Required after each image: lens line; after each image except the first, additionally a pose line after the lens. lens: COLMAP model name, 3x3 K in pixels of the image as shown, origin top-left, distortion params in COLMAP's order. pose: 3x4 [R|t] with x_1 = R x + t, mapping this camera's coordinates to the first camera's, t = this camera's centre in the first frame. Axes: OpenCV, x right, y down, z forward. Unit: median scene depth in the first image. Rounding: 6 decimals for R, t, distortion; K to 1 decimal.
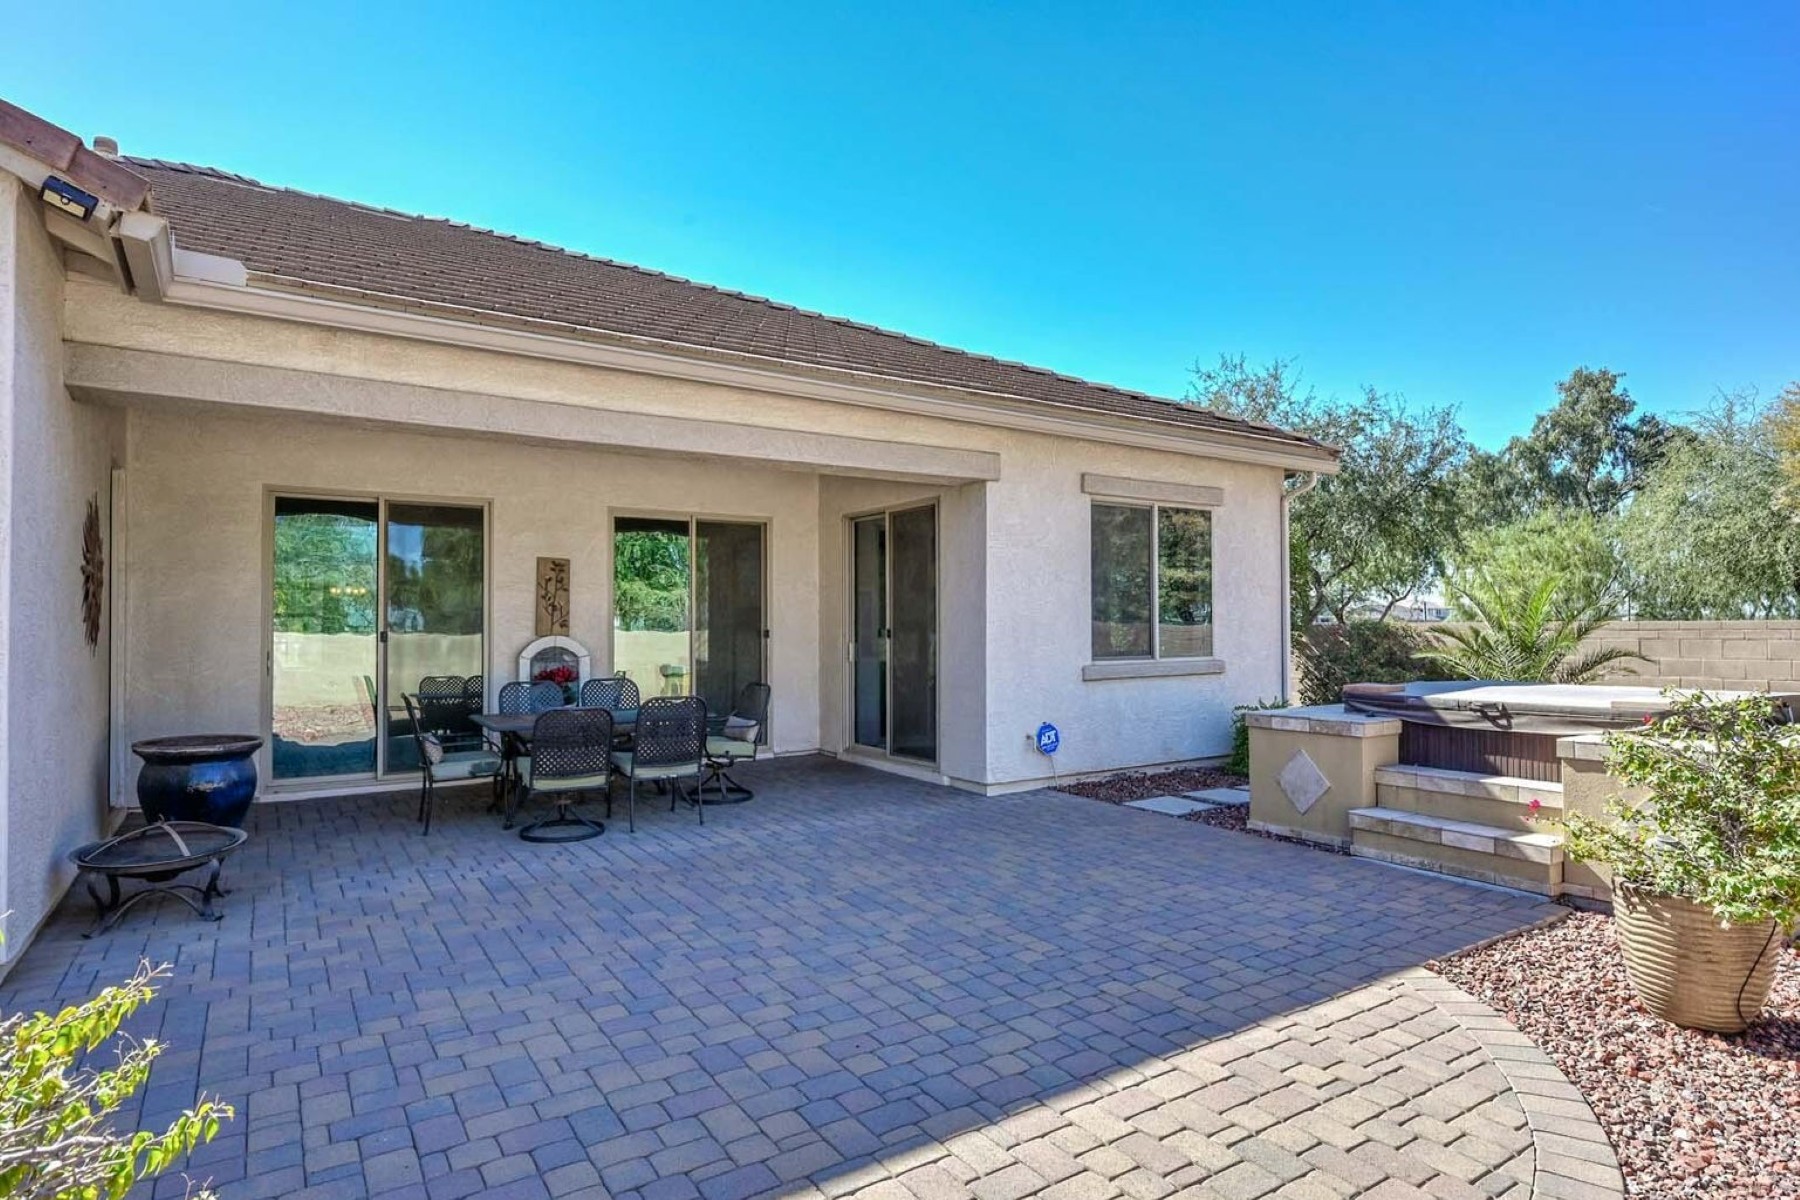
lens RADIAL K [[965.6, 0, 900.0], [0, 965.6, 600.0], [0, 0, 1]] dist [0.004923, 0.001046]
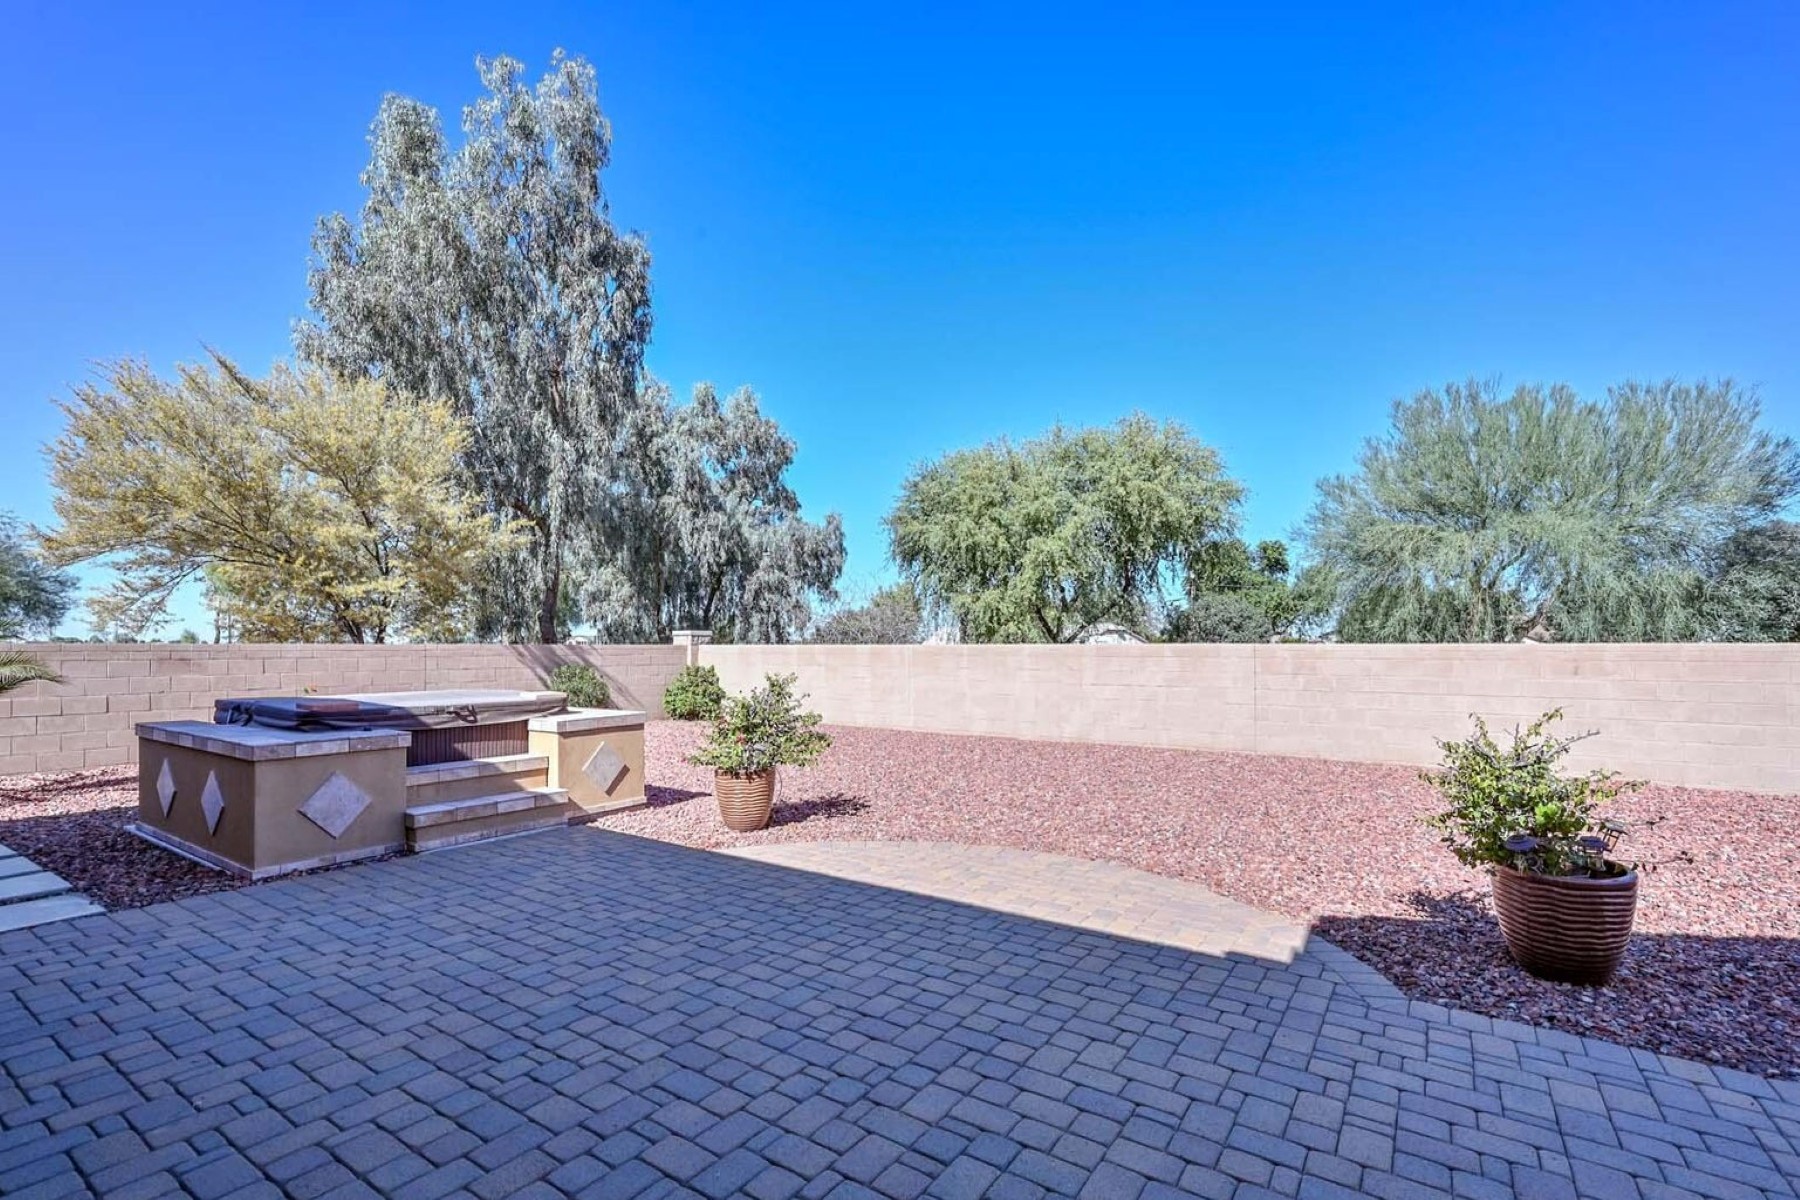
lens RADIAL K [[789.8, 0, 902.6], [0, 789.8, 656.8], [0, 0, 1]] dist [0.018213, 0.000233]
pose [[-0.379670, -0.005335, 0.925107, -0.423422], [-0.024380, 0.999694, -0.004240, 0.022551], [-0.924801, -0.024164, -0.379684, 0.612076]]
